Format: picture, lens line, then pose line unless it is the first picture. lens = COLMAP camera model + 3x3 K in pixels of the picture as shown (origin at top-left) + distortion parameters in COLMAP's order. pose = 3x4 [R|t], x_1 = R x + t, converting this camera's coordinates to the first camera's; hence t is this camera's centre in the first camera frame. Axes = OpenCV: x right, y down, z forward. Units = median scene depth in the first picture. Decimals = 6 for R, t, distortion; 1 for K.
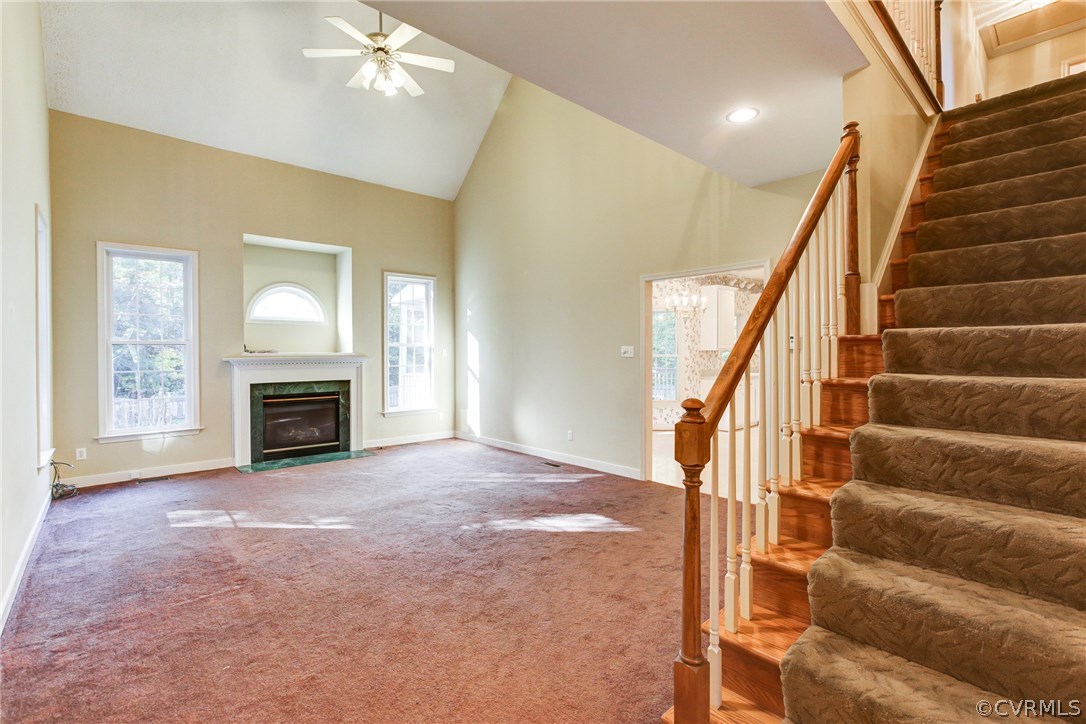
lens RADIAL K [[493.4, 0, 544.2], [0, 493.4, 356.2], [0, 0, 1]] dist [-0.010935, 0.002629]
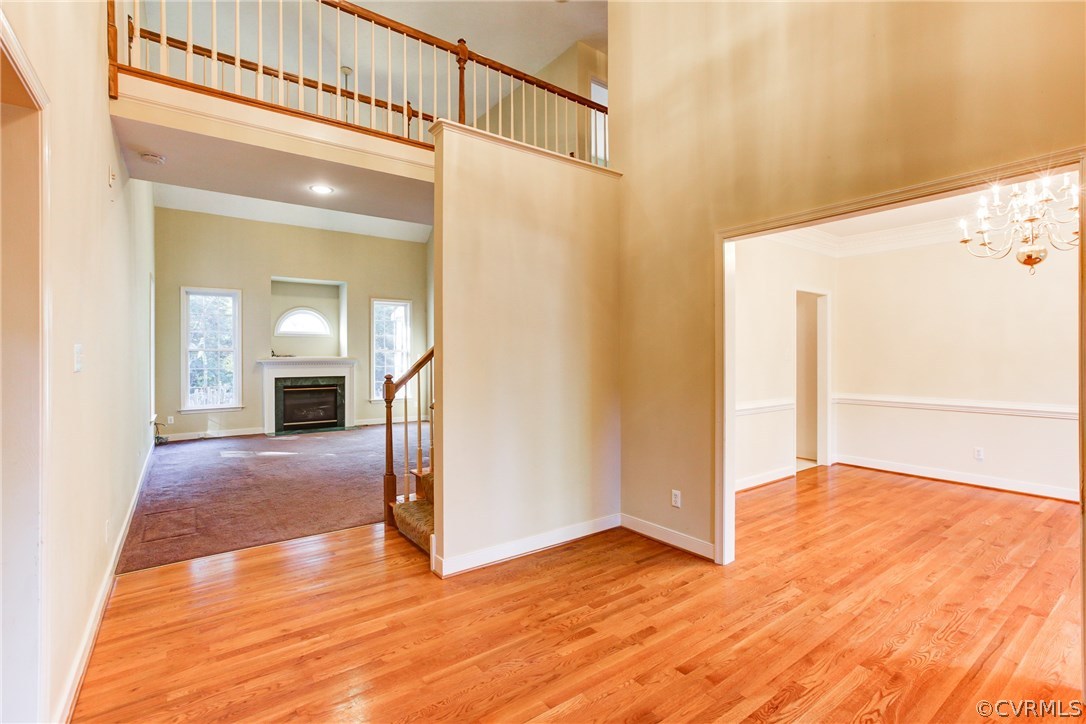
lens RADIAL K [[493.4, 0, 534.5], [0, 493.4, 358.3], [0, 0, 1]] dist [-0.010935, 0.002629]
pose [[0.993816, 0.001048, -0.111033, 0.329776], [-0.001508, 0.999991, -0.004059, 0.002478], [0.111028, 0.004202, 0.993808, -0.369483]]
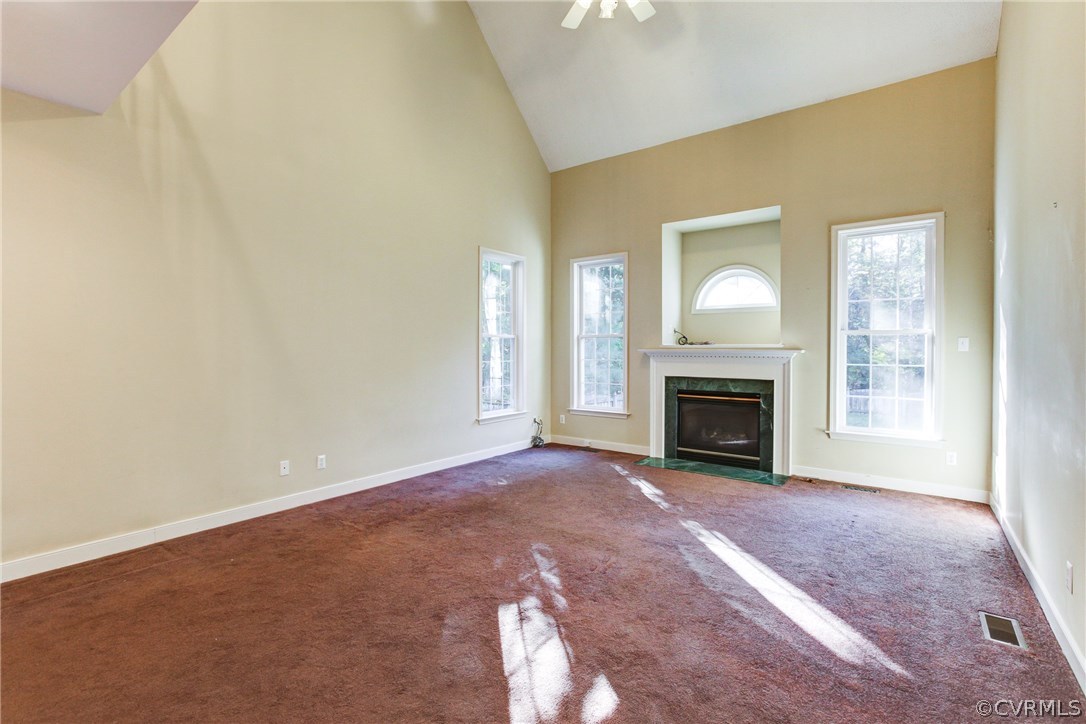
lens RADIAL K [[493.4, 0, 544.1], [0, 493.4, 356.5], [0, 0, 1]] dist [-0.010935, 0.002629]
pose [[0.190921, 0.017289, -0.981453, 0.314292], [-0.011576, 0.999815, 0.015361, 0.004215], [0.981537, 0.008428, 0.191085, 0.557516]]
